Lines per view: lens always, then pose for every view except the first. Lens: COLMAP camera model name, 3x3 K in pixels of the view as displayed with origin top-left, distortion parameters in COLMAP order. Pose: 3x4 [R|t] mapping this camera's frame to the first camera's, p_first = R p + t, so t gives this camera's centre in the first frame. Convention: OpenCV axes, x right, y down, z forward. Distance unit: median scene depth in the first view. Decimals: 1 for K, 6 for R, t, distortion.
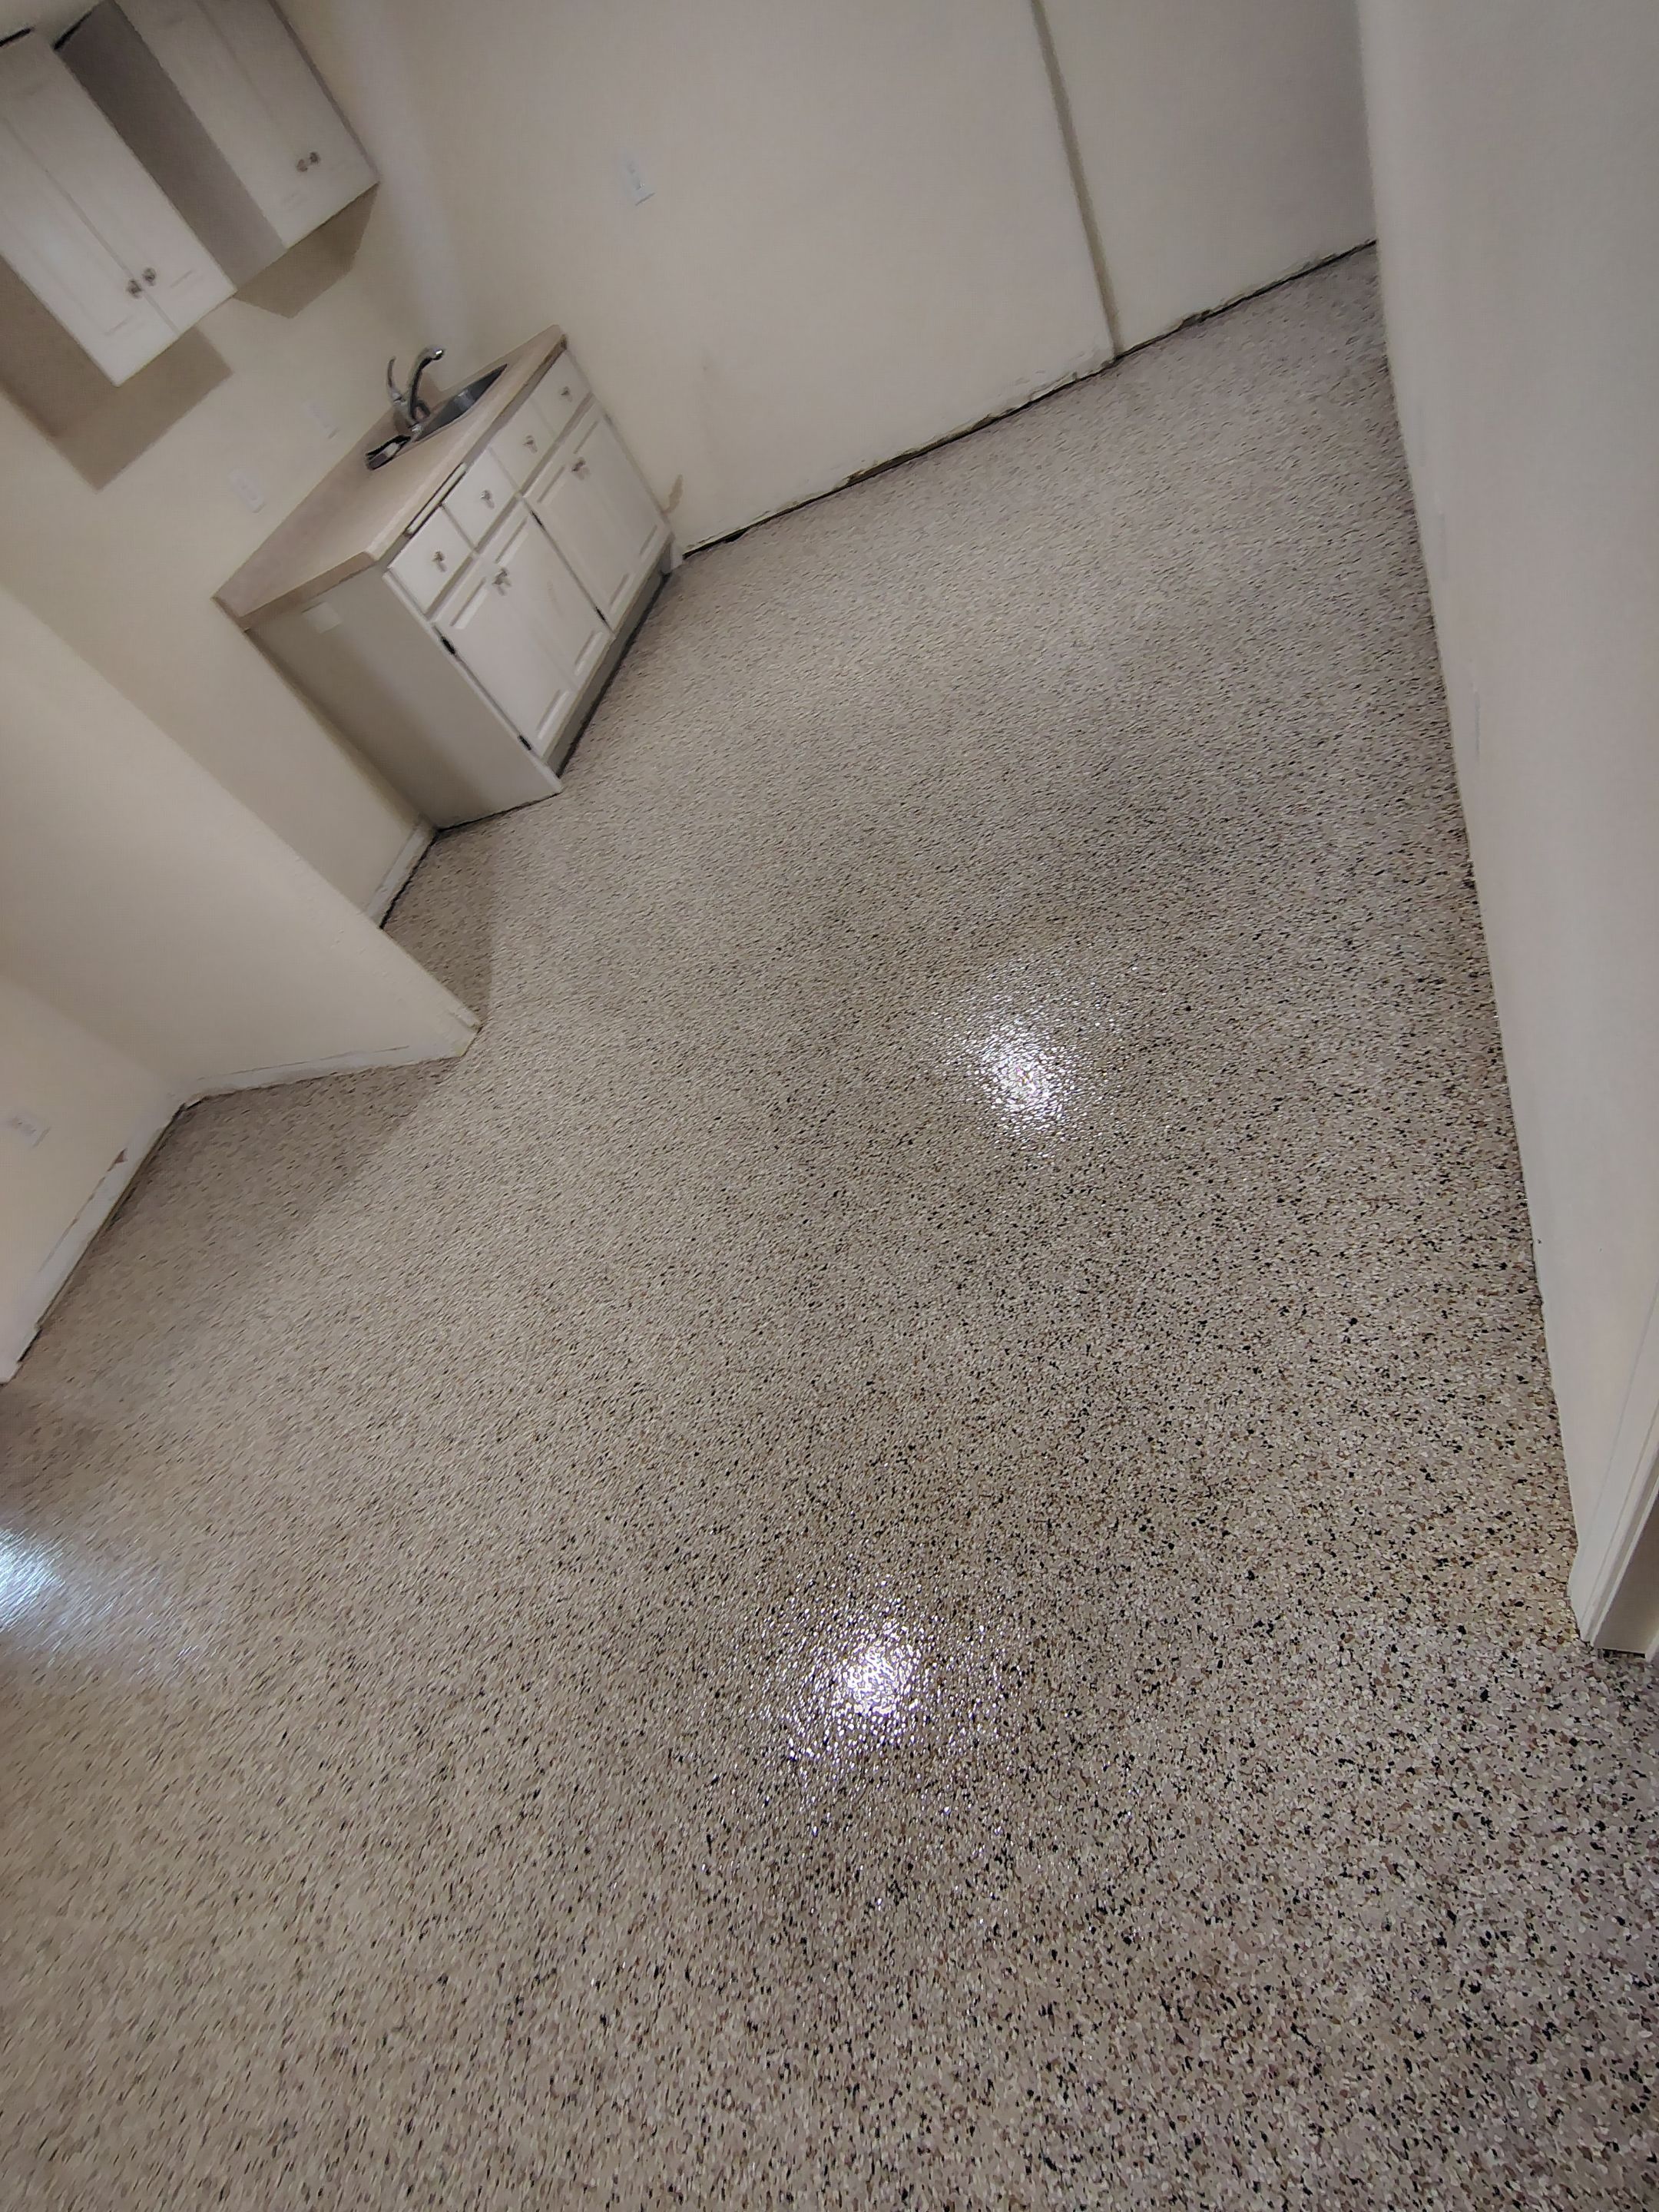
lens RADIAL K [[1039.0, 0, 811.0], [0, 1039.0, 1099.1], [0, 0, 1]] dist [-0.013281, 0.005317]
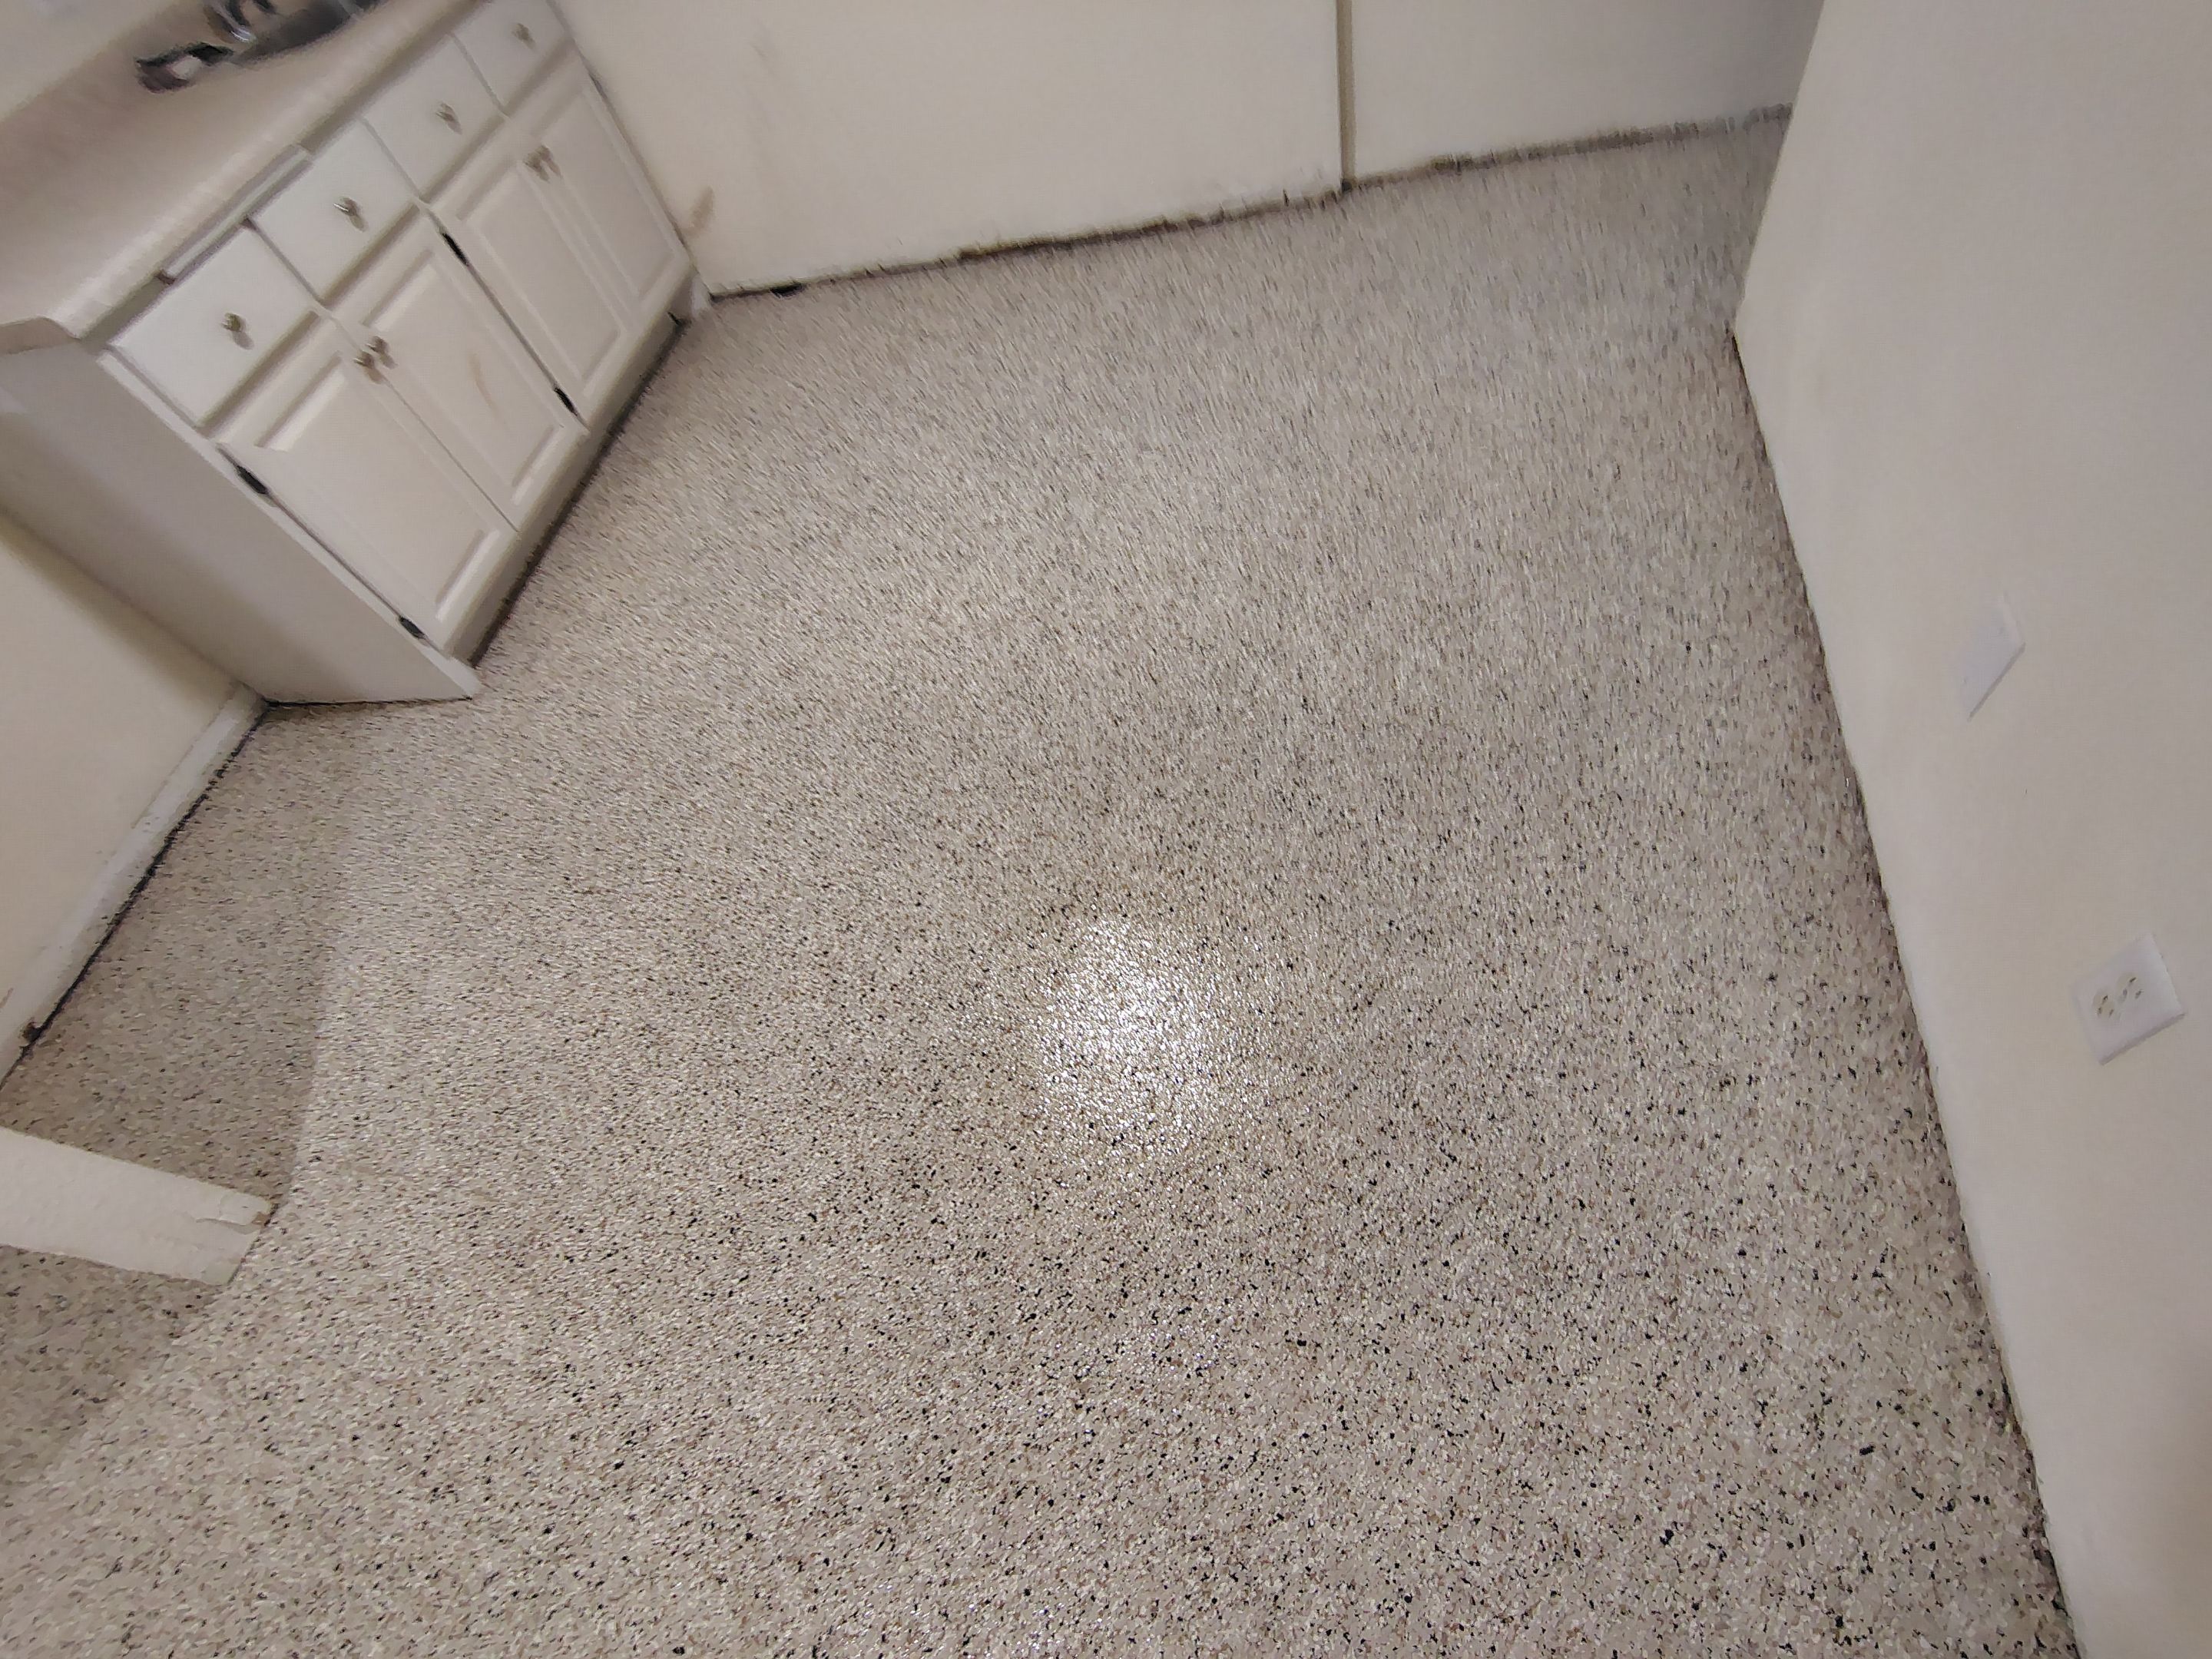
lens RADIAL K [[1039.0, 0, 1088.3], [0, 1039.0, 846.4], [0, 0, 1]] dist [-0.013281, 0.005317]
pose [[0.966922, 0.068979, 0.245568, -0.032962], [-0.089424, 0.993308, 0.073092, -0.348576], [-0.238883, -0.092634, 0.966620, 0.347284]]
